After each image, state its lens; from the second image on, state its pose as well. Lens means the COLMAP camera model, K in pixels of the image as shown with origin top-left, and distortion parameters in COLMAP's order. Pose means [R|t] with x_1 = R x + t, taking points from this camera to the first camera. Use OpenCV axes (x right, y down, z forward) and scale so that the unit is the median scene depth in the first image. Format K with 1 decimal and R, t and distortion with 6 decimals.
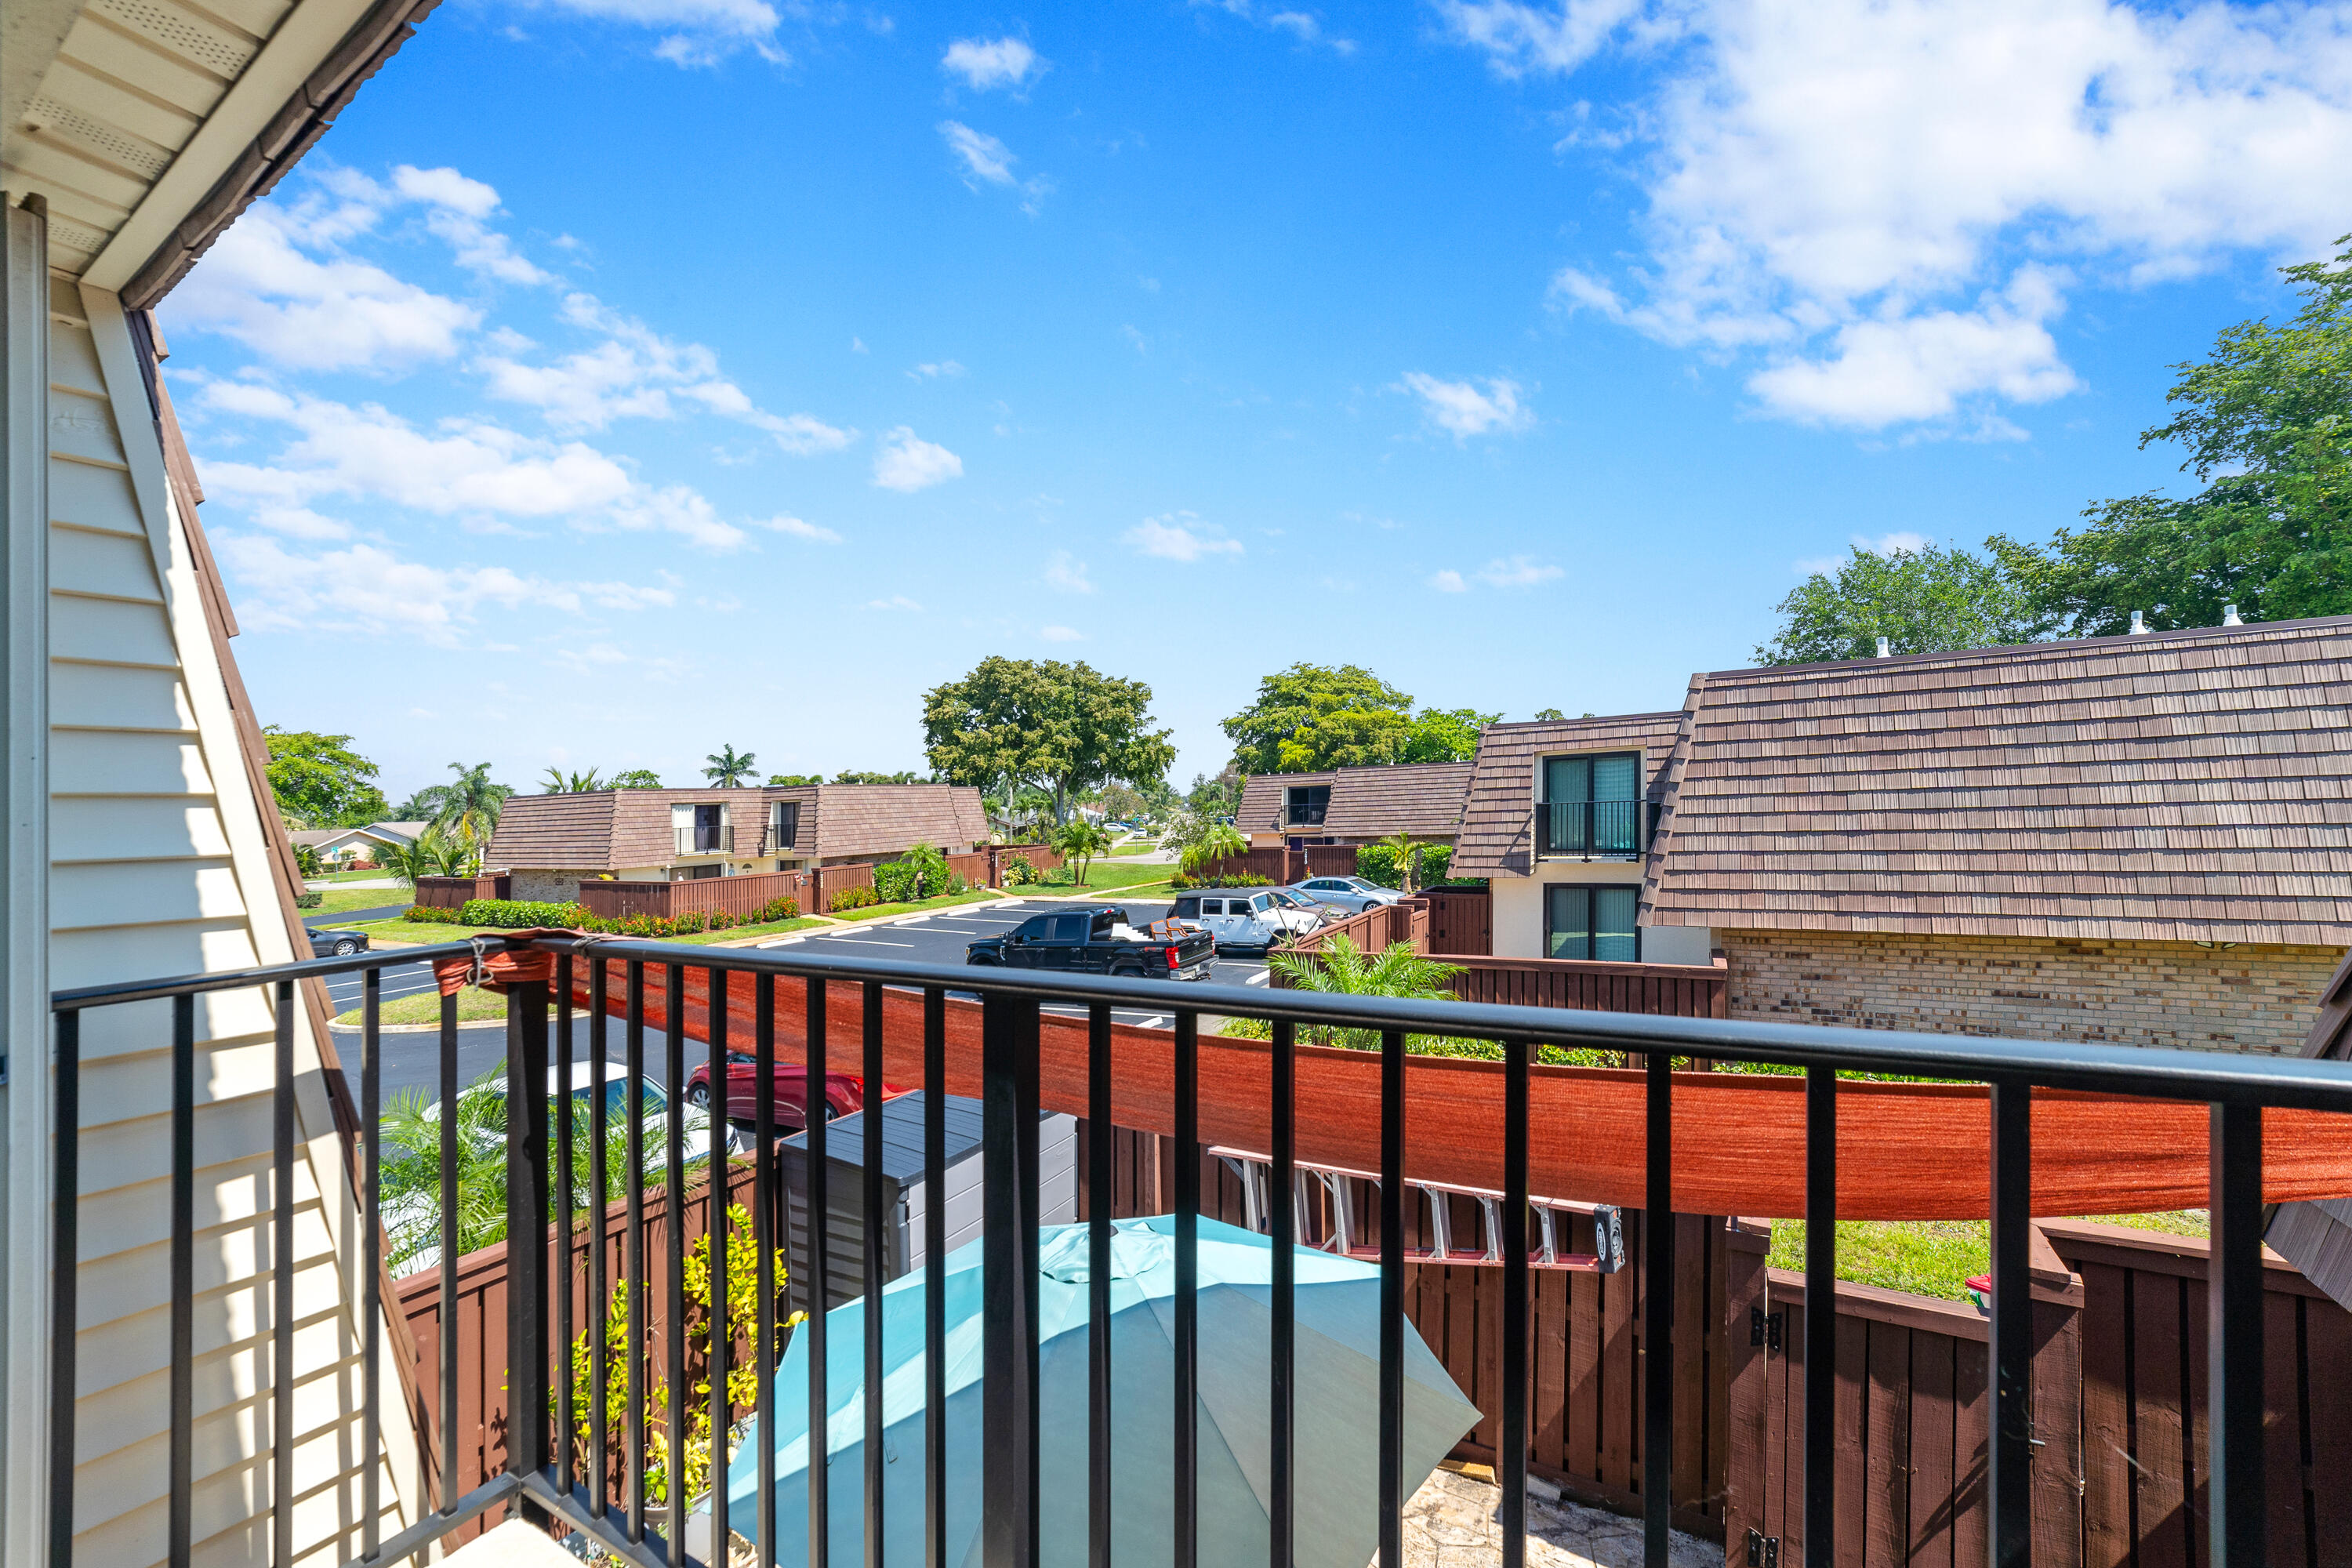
lens RADIAL K [[954.6, 0, 1186.4], [0, 954.6, 795.7], [0, 0, 1]] dist [-0.012768, 0.002887]
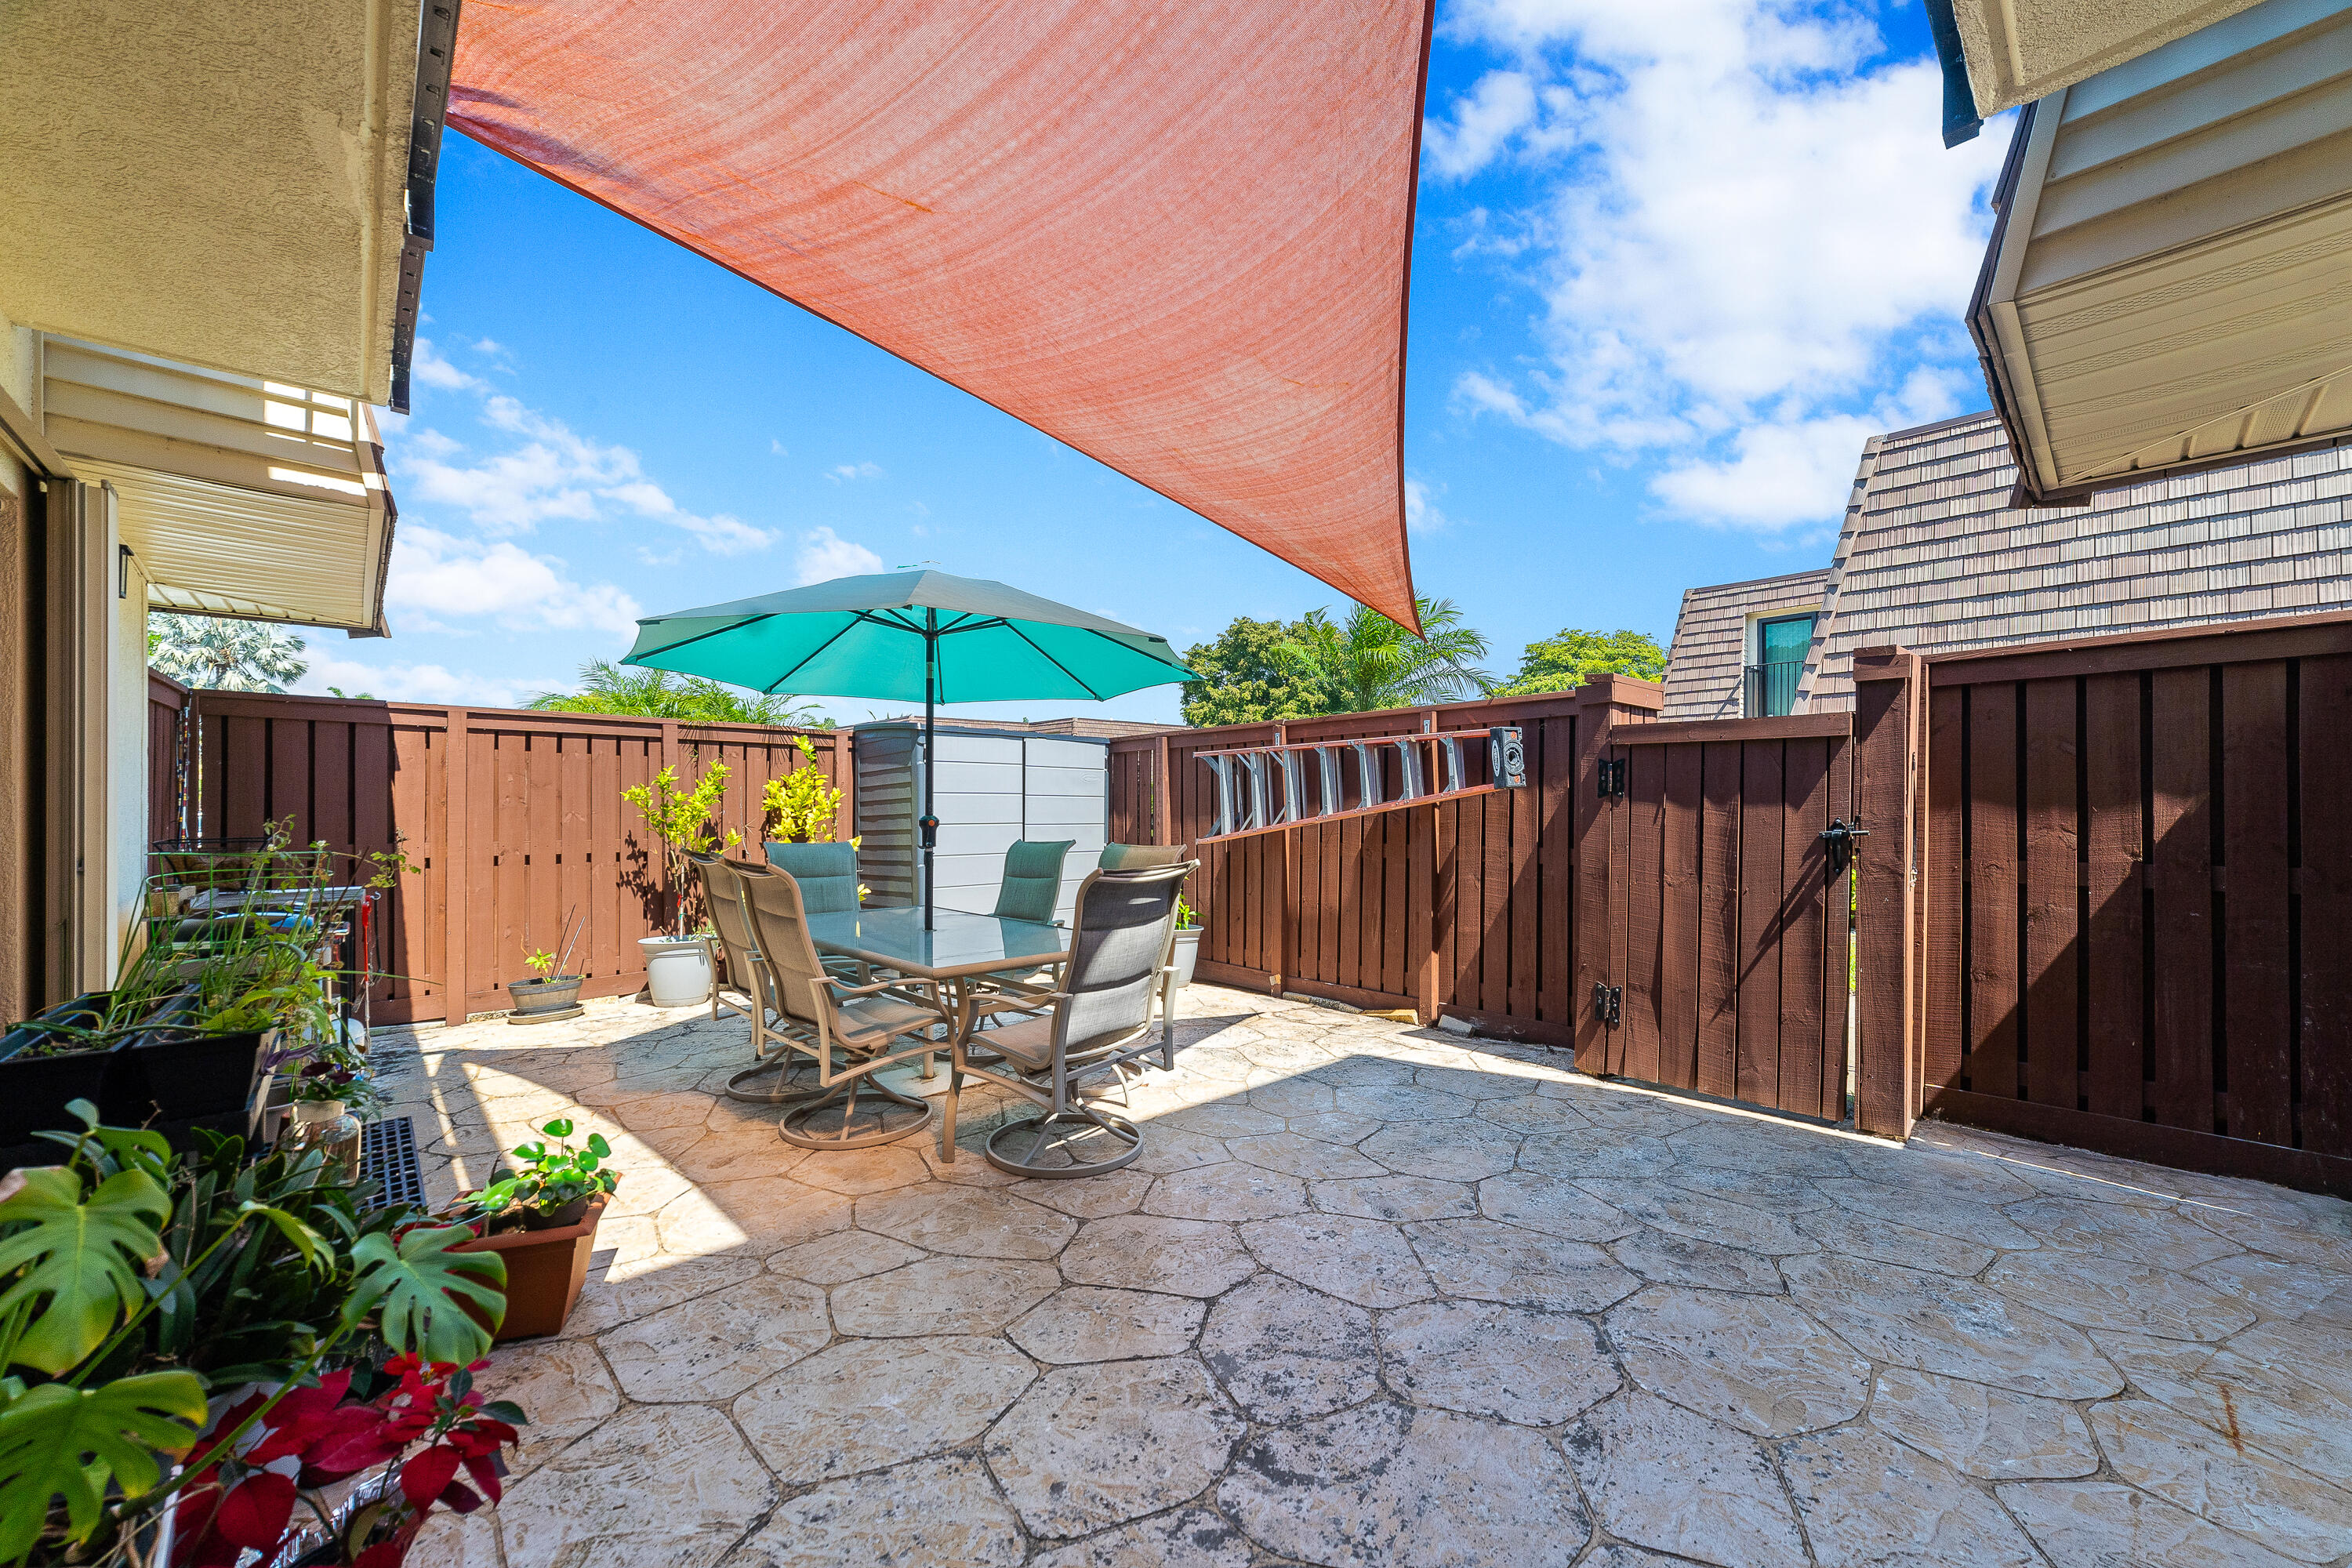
lens RADIAL K [[916.3, 0, 1172.3], [0, 916.3, 805.9], [0, 0, 1]] dist [-0.012098, 0.002757]
pose [[0.951034, 0.013751, -0.308781, 0.177371], [-0.010964, 0.999882, 0.010759, 0.222052], [0.308893, -0.006847, 0.951072, -0.029970]]
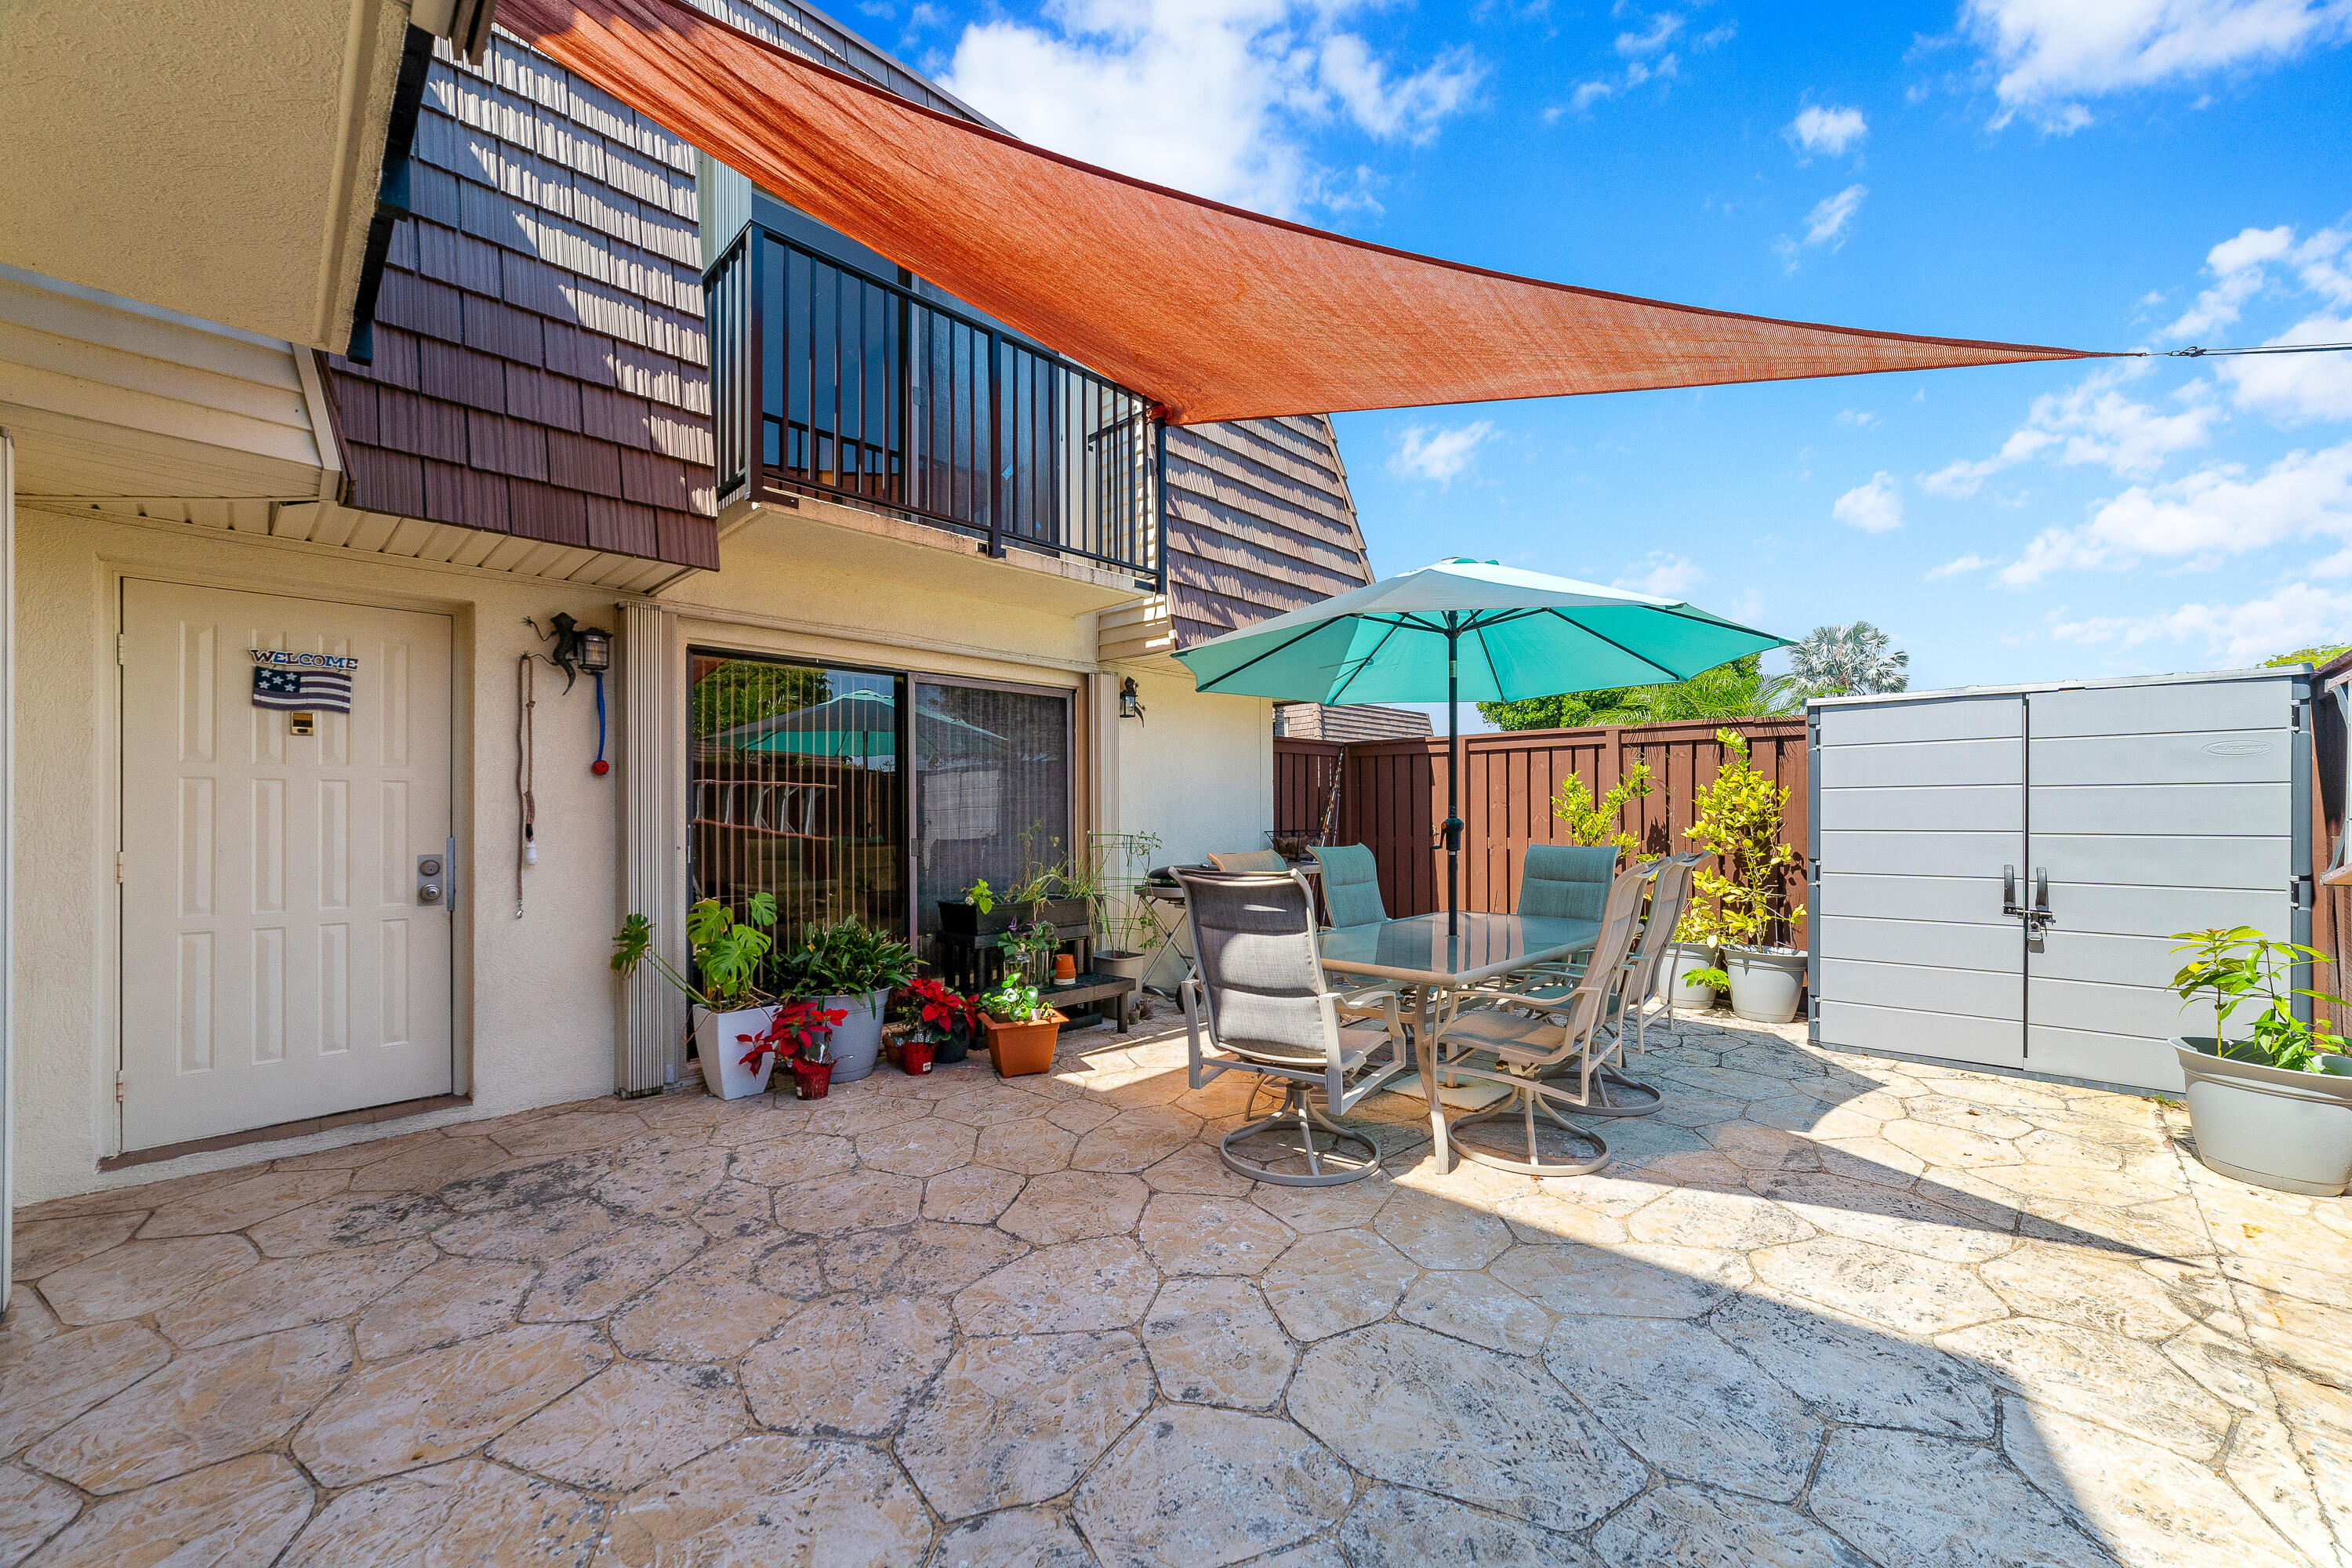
lens RADIAL K [[916.3, 0, 1172.2], [0, 916.3, 801.3], [0, 0, 1]] dist [-0.012098, 0.002757]
pose [[-0.268943, 0.000451, -0.963156, 0.345416], [0.020498, 0.999776, -0.005256, 0.224061], [0.962938, -0.021157, -0.268892, 0.280444]]
